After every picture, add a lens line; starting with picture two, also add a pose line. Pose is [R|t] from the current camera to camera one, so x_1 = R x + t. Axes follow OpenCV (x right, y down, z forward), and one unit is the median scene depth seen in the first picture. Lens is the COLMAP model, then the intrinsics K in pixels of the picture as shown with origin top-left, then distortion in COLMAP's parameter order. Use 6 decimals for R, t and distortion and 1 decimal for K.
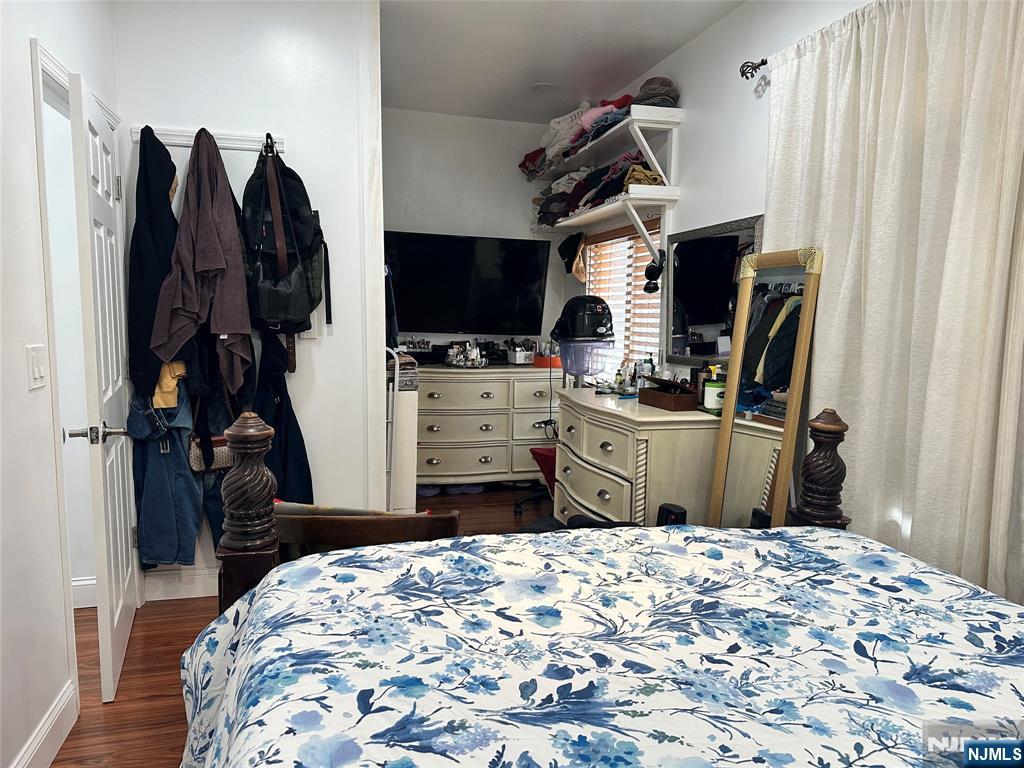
lens RADIAL K [[717.4, 0, 512.0], [0, 717.4, 384.0], [0, 0, 1]] dist [0.107887, -0.141336]
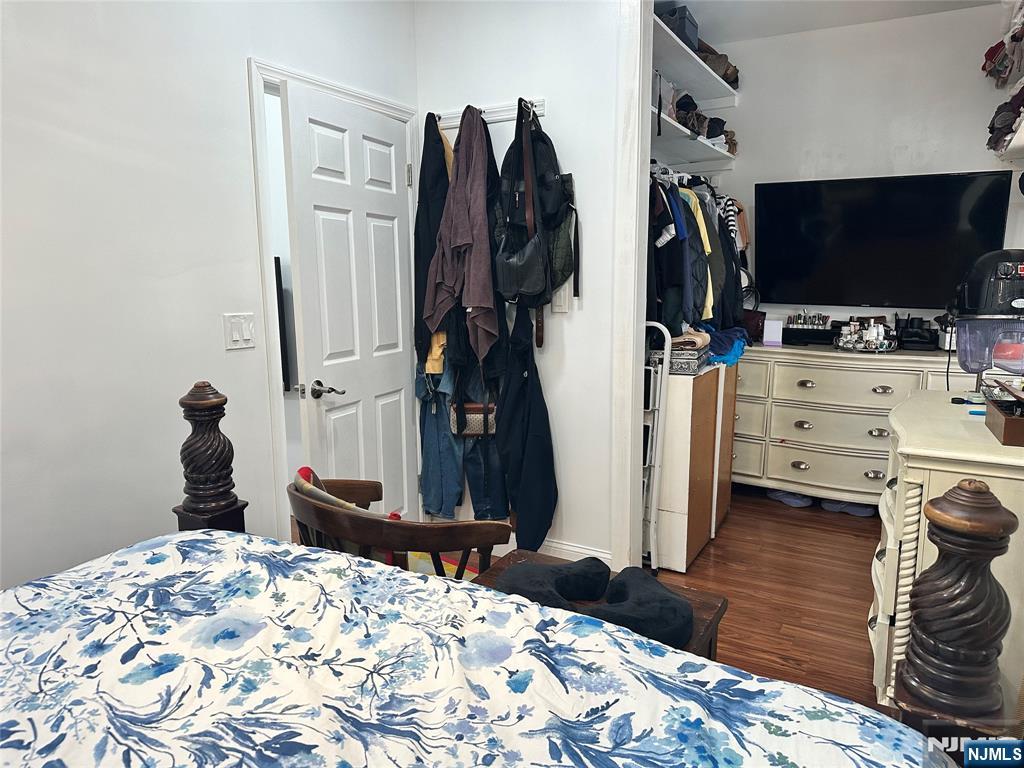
lens RADIAL K [[717.4, 0, 512.0], [0, 717.4, 384.0], [0, 0, 1]] dist [0.107887, -0.141336]
pose [[0.698529, 0.087462, -0.710216, 0.387081], [-0.058132, 0.996158, 0.065500, -0.029884], [0.713216, -0.004468, 0.700930, 0.321539]]
